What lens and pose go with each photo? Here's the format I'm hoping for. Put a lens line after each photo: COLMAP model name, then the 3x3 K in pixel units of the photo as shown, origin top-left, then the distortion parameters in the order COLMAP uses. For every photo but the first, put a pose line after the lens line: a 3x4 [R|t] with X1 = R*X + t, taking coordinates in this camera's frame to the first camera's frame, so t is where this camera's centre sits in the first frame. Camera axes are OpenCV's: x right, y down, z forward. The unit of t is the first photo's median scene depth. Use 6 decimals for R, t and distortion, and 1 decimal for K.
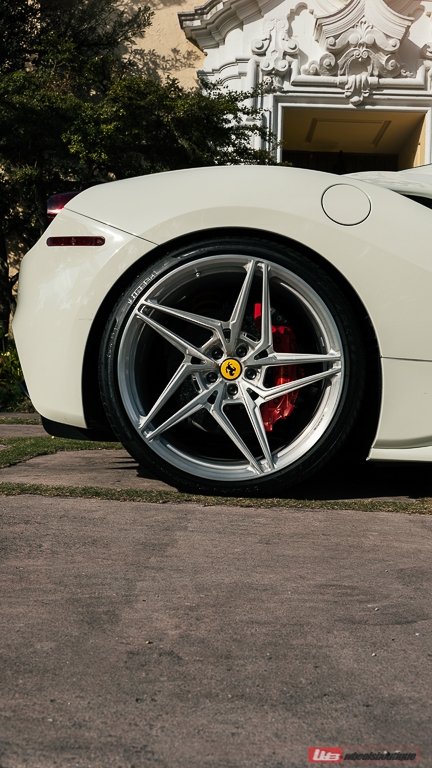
lens RADIAL K [[726.1, 0, 189.6], [0, 726.1, 400.7], [0, 0, 1]] dist [-0.048872, 0.005065]
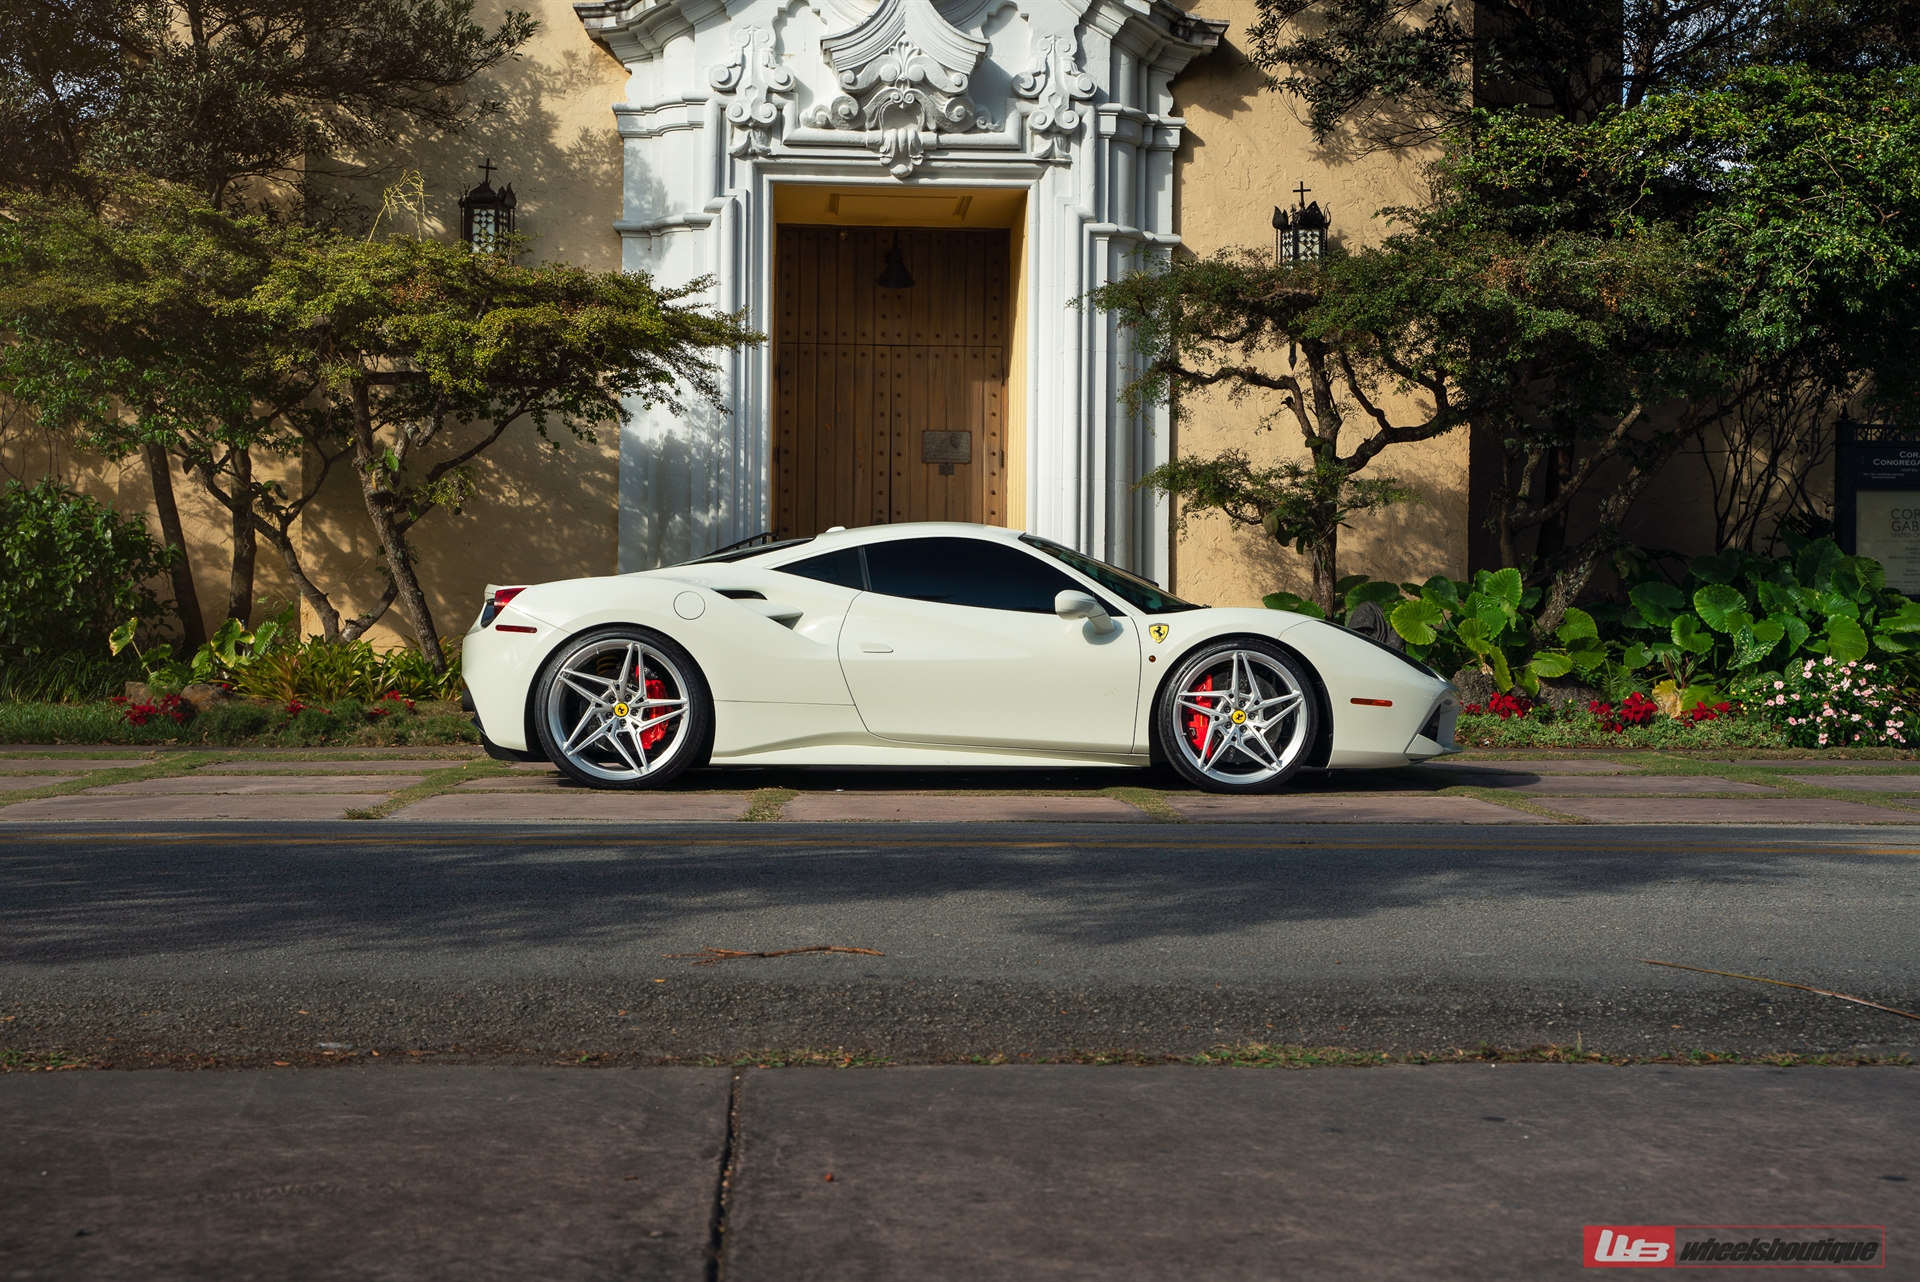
lens RADIAL K [[2618.3, 0, 955.2], [0, 2618.3, 665.8], [0, 0, 1]] dist [0.039120, -0.017228]
pose [[0.992974, -0.030626, 0.114305, 0.028910], [0.031705, 0.999468, -0.007629, -0.016163], [-0.114011, 0.011200, 0.993416, -1.046427]]
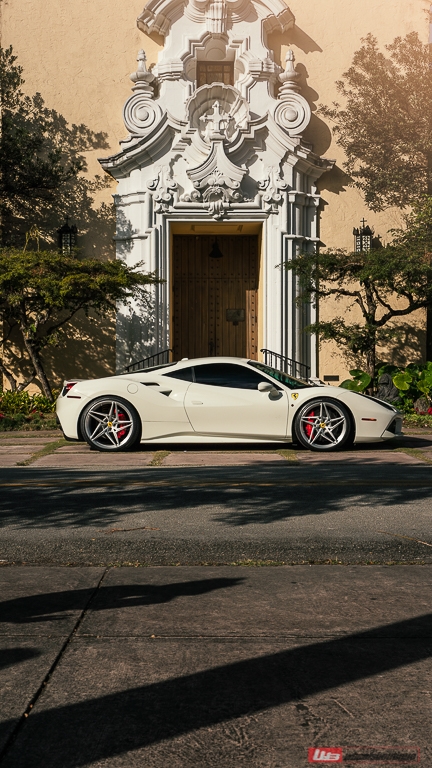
lens RADIAL K [[1029.9, 0, 217.7], [0, 1029.9, 411.1], [0, 0, 1]] dist [-0.004216, 0.022026]
pose [[0.996607, -0.042597, 0.070429, 0.062396], [0.040951, 0.998857, 0.024658, -0.058090], [-0.071399, -0.021690, 0.997212, -1.227215]]
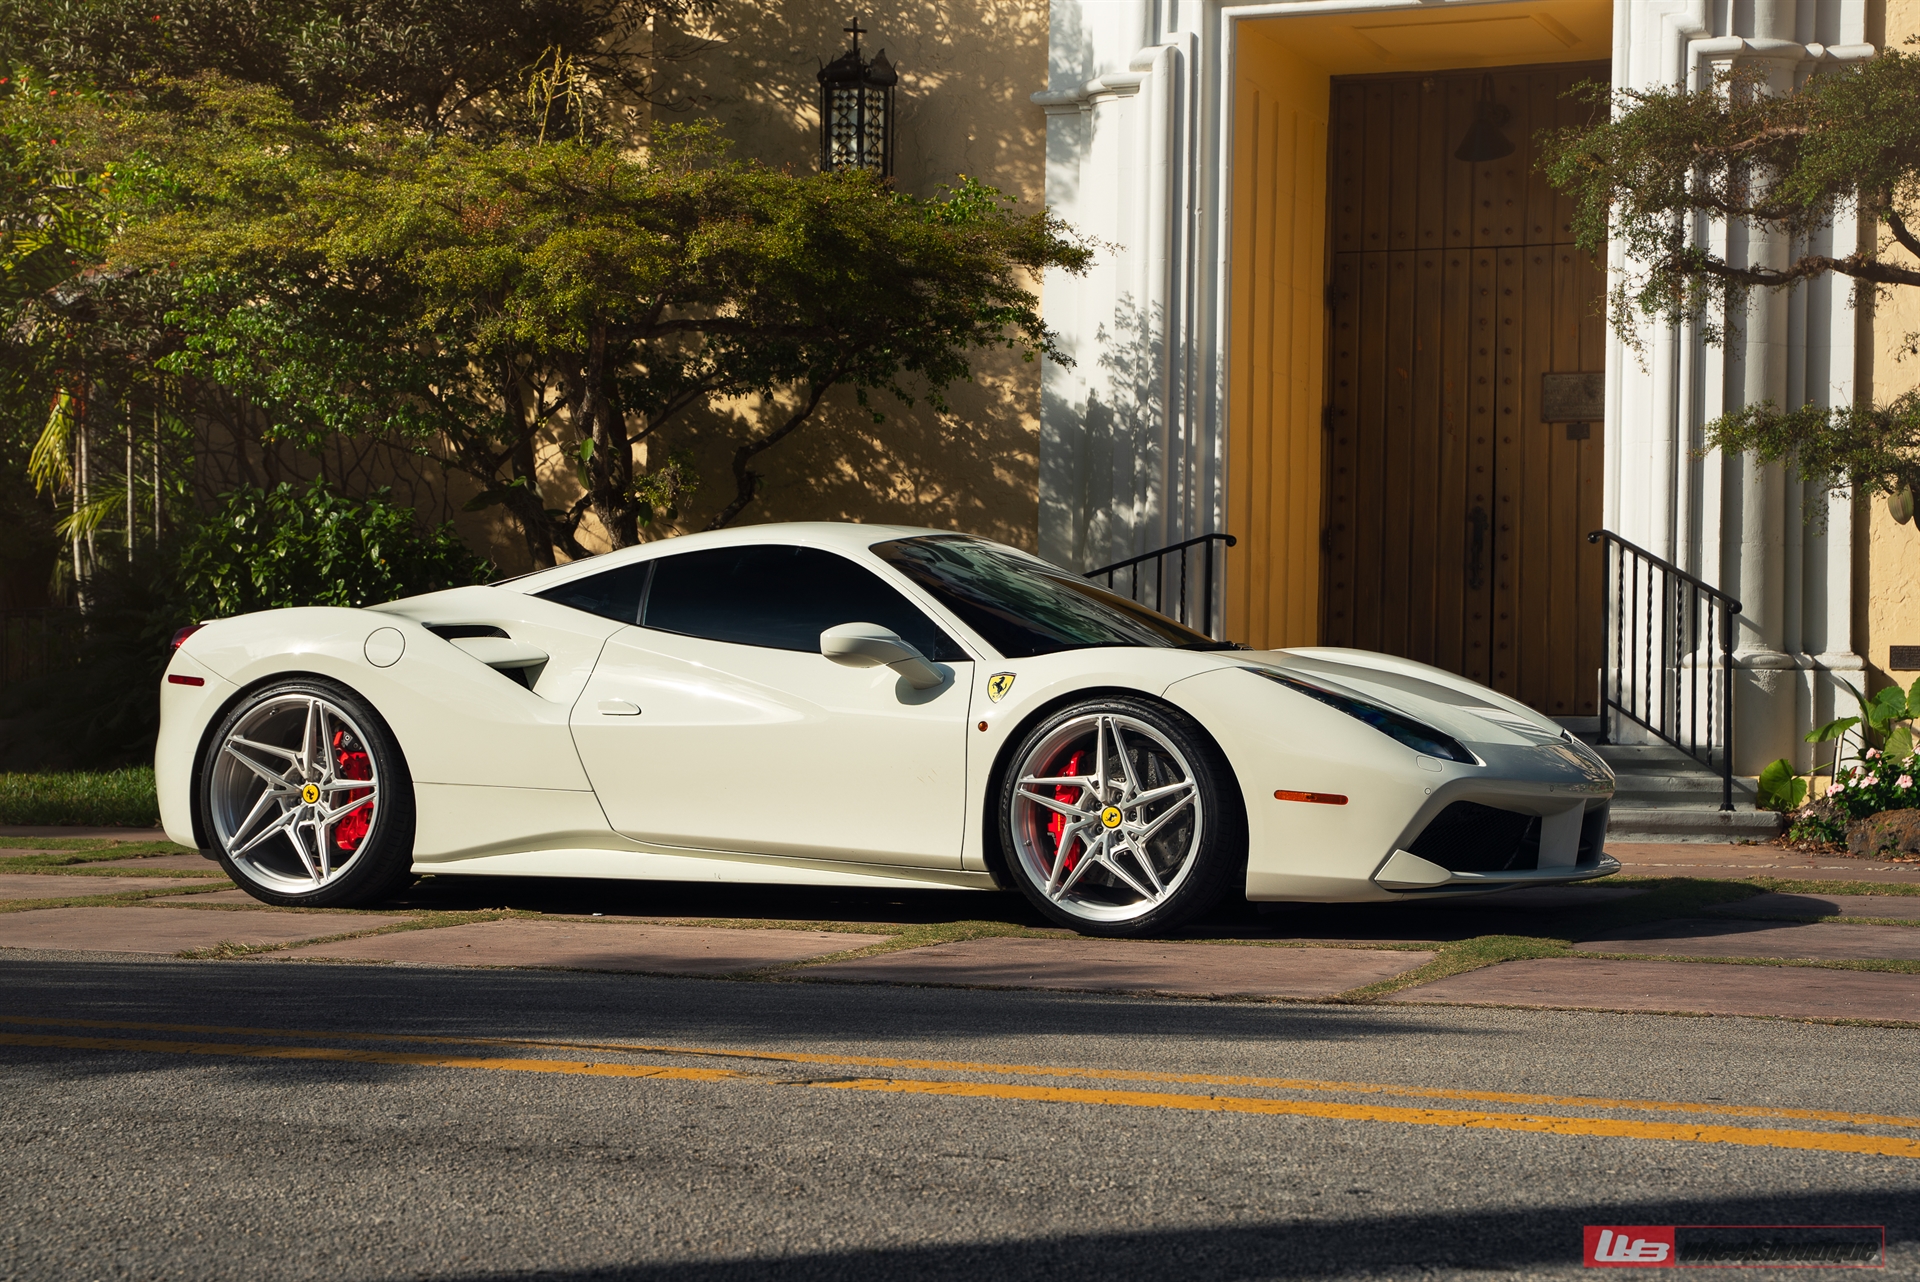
lens RADIAL K [[3681.9, 0, 963.9], [0, 3681.9, 708.8], [0, 0, 1]] dist [0.183684, 0.095019]
pose [[0.943837, -0.026903, -0.329313, 0.645711], [0.020879, 0.999544, -0.021818, -0.006501], [0.329750, 0.013717, 0.943969, -0.904001]]
